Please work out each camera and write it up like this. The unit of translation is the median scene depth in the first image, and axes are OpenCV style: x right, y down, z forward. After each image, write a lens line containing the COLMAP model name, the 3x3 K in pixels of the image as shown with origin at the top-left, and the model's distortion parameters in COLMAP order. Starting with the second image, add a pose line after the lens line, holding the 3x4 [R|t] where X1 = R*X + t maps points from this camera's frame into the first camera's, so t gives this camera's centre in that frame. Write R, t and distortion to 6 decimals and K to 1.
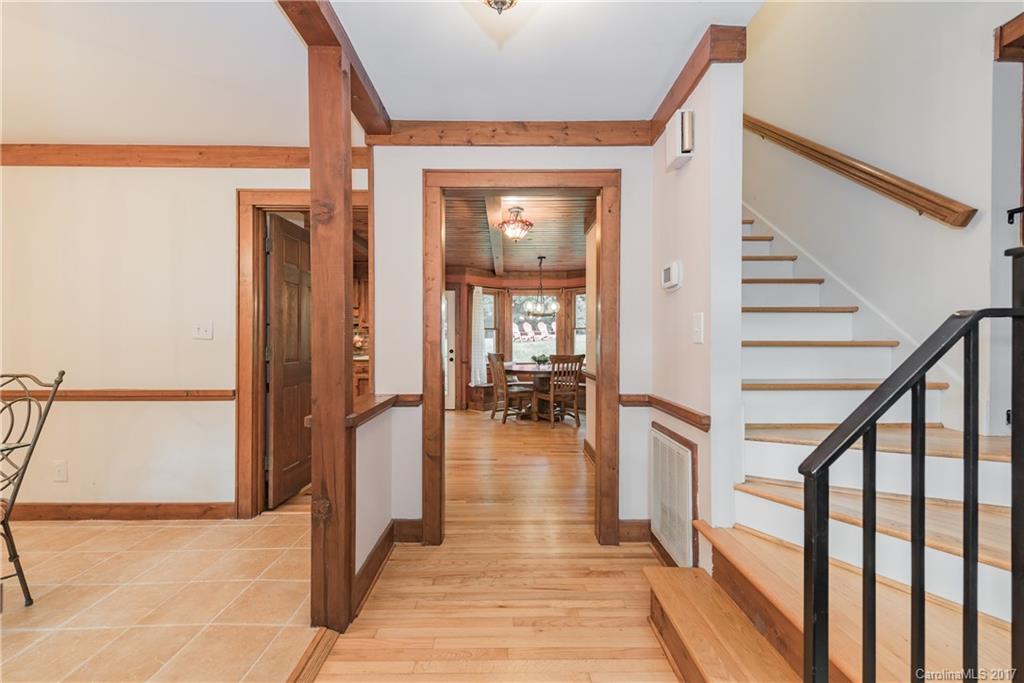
lens RADIAL K [[405.2, 0, 514.2], [0, 405.2, 342.8], [0, 0, 1]] dist [0.009298, -0.002381]
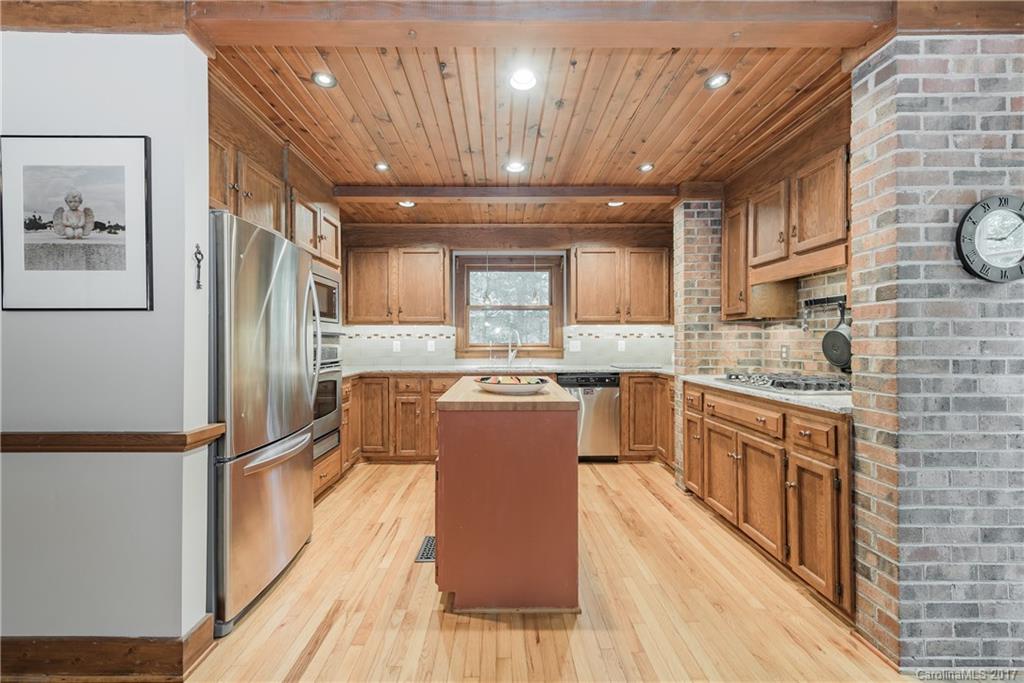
lens RADIAL K [[405.2, 0, 502.4], [0, 405.2, 342.8], [0, 0, 1]] dist [0.009298, -0.002381]
pose [[-0.005229, -0.000686, -0.999986, -0.062316], [-0.003478, 0.999994, -0.000668, -0.004523], [0.999980, 0.003475, -0.005231, 0.689834]]
